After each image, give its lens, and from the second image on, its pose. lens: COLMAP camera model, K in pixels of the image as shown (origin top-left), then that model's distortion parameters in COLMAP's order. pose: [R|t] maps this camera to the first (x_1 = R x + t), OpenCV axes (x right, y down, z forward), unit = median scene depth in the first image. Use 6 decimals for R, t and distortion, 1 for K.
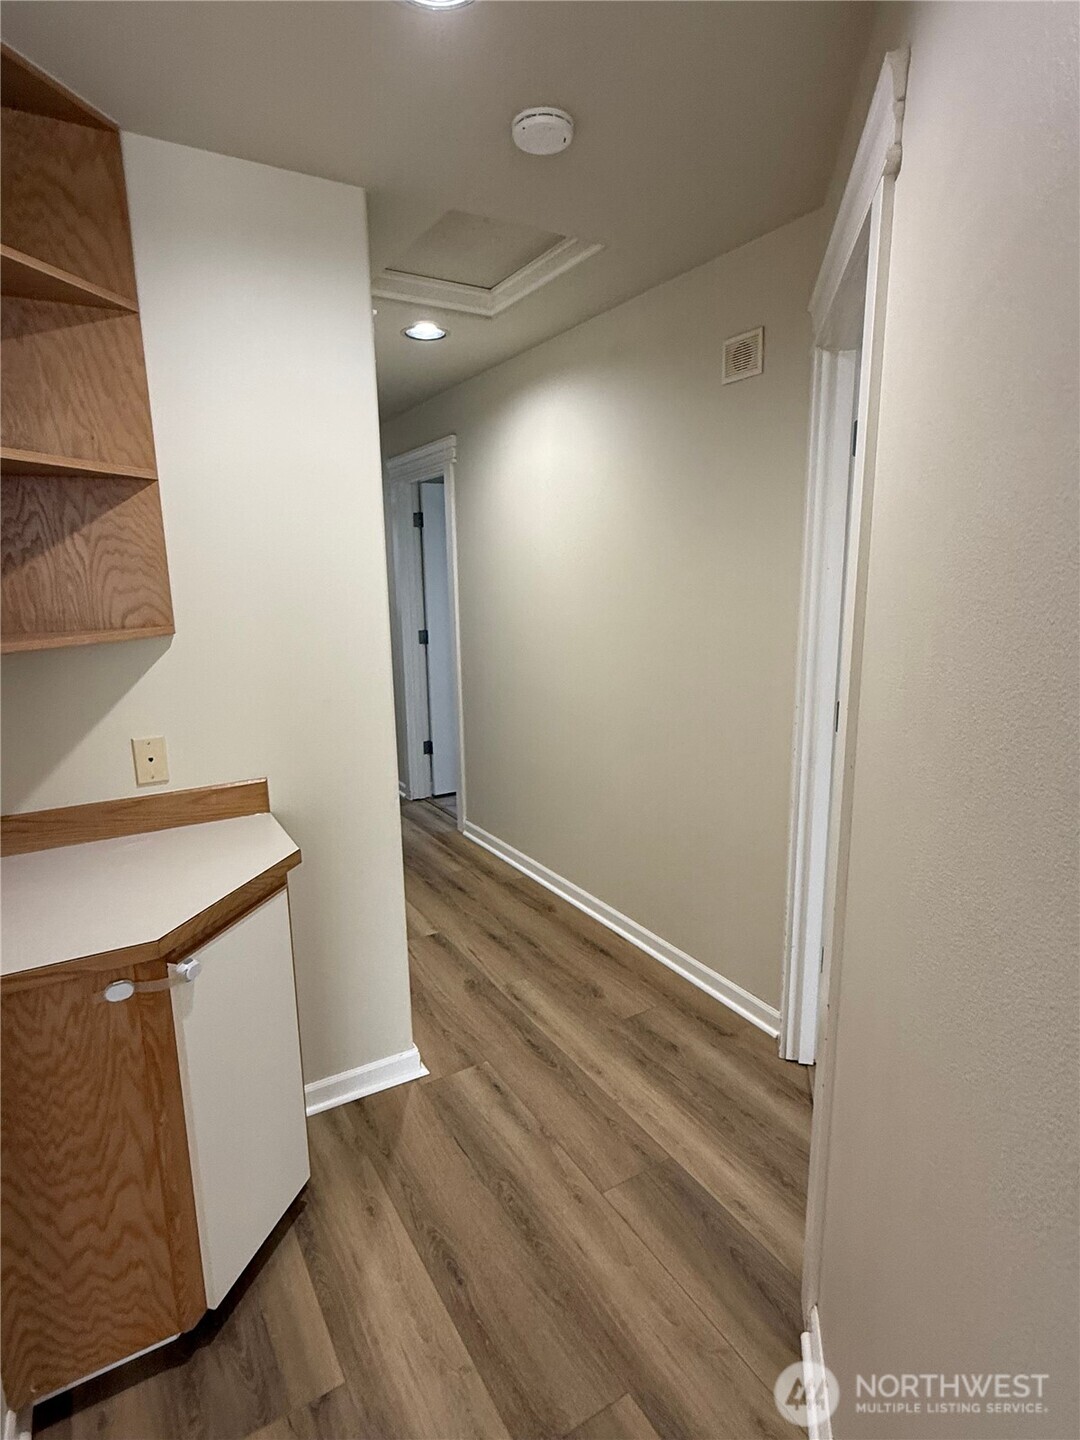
lens RADIAL K [[770.6, 0, 537.8], [0, 770.6, 720.8], [0, 0, 1]] dist [0.002717, 0.001846]
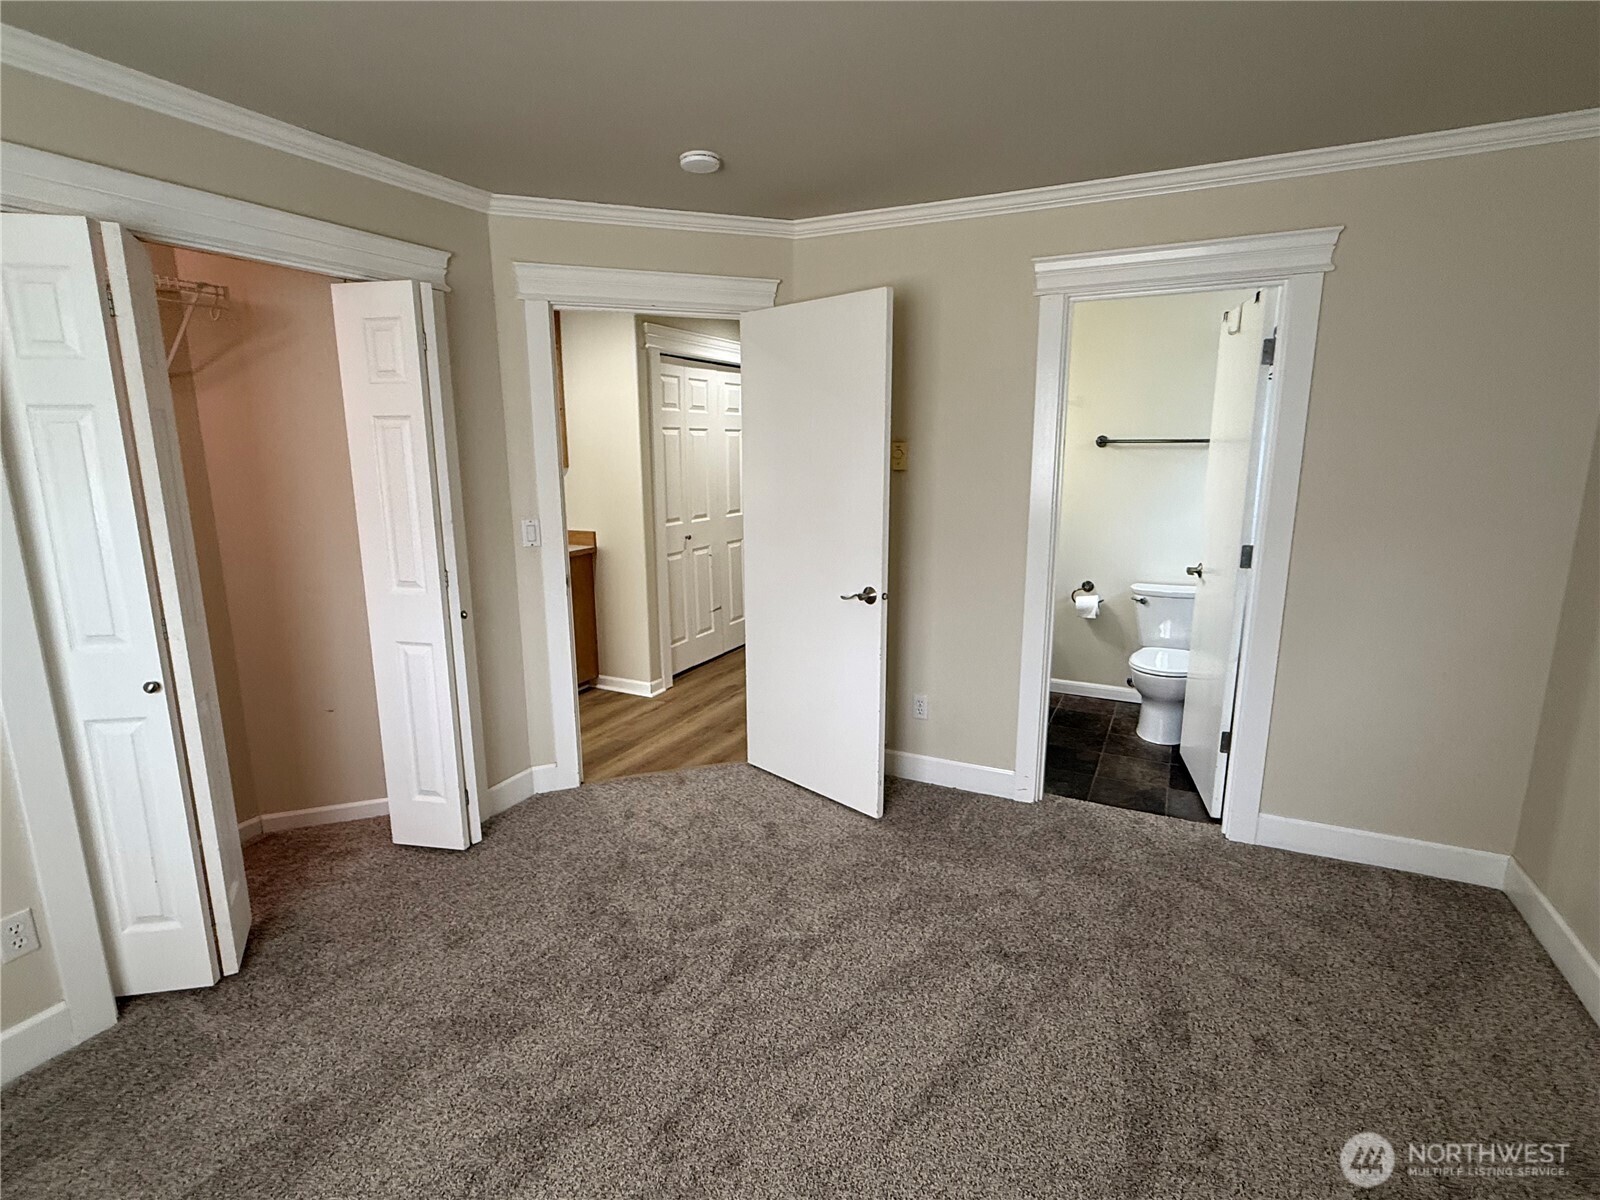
lens RADIAL K [[790.2, 0, 798.0], [0, 790.2, 600.9], [0, 0, 1]] dist [0.002764, -0.000365]
pose [[0.551490, 0.177554, -0.815067, 1.587646], [-0.160070, 0.981452, 0.105493, -0.059901], [0.818680, 0.072289, 0.569682, 0.119022]]
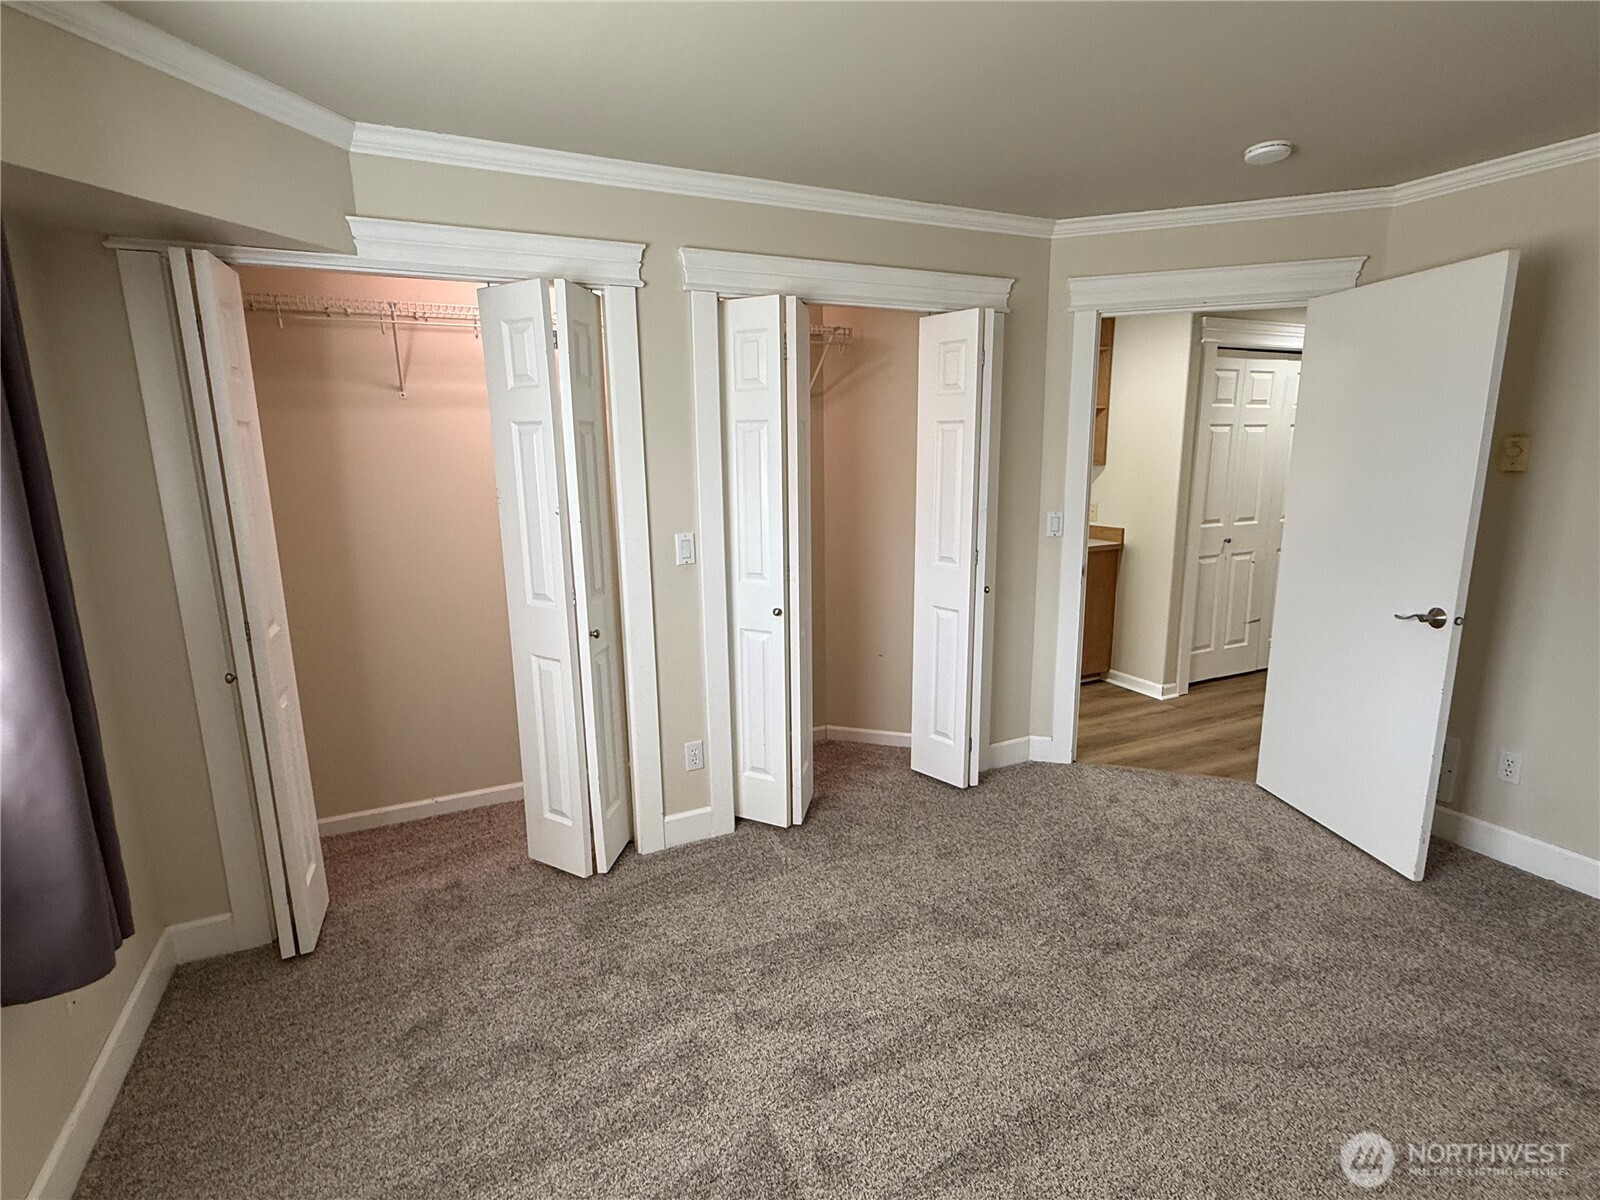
lens RADIAL K [[790.2, 0, 794.5], [0, 790.2, 599.0], [0, 0, 1]] dist [0.002764, -0.000365]
pose [[-0.085037, 0.206466, -0.974751, 1.729258], [-0.172203, 0.960528, 0.218476, -0.062768], [0.981384, 0.186434, -0.046127, 0.122036]]
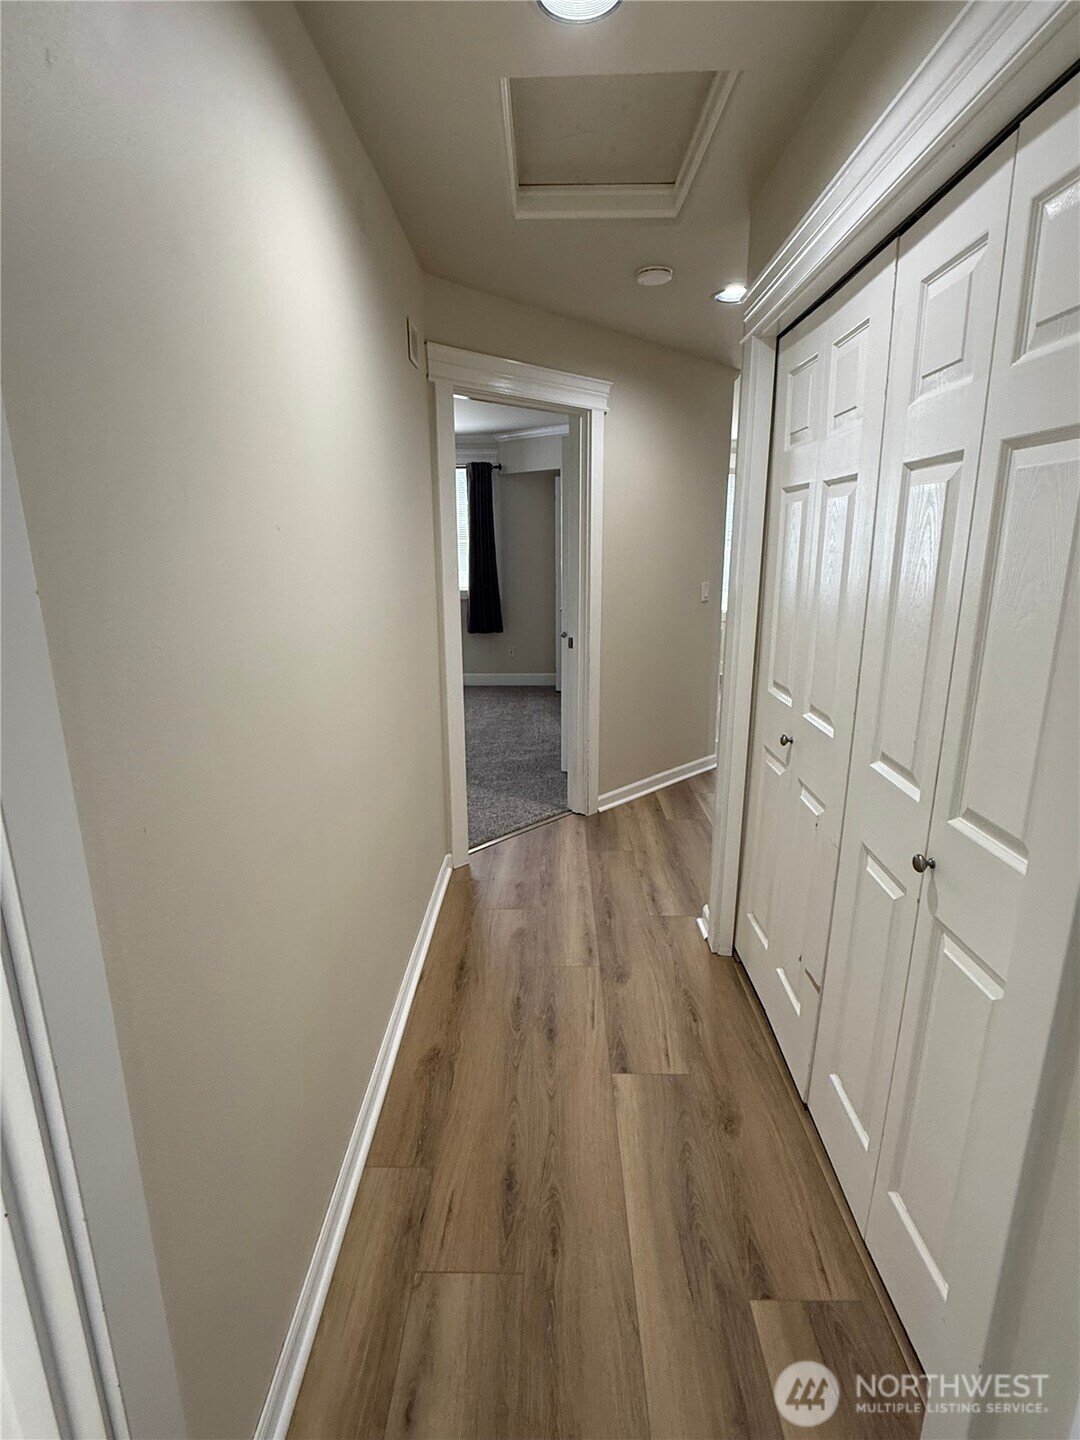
lens RADIAL K [[711.2, 0, 539.1], [0, 711.2, 722.7], [0, 0, 1]] dist [0.002764, -0.000365]
pose [[-0.850684, -0.112442, 0.513512, -0.464770], [0.115308, 0.913153, 0.390968, -0.325842], [-0.512876, 0.391802, -0.763839, 1.806647]]
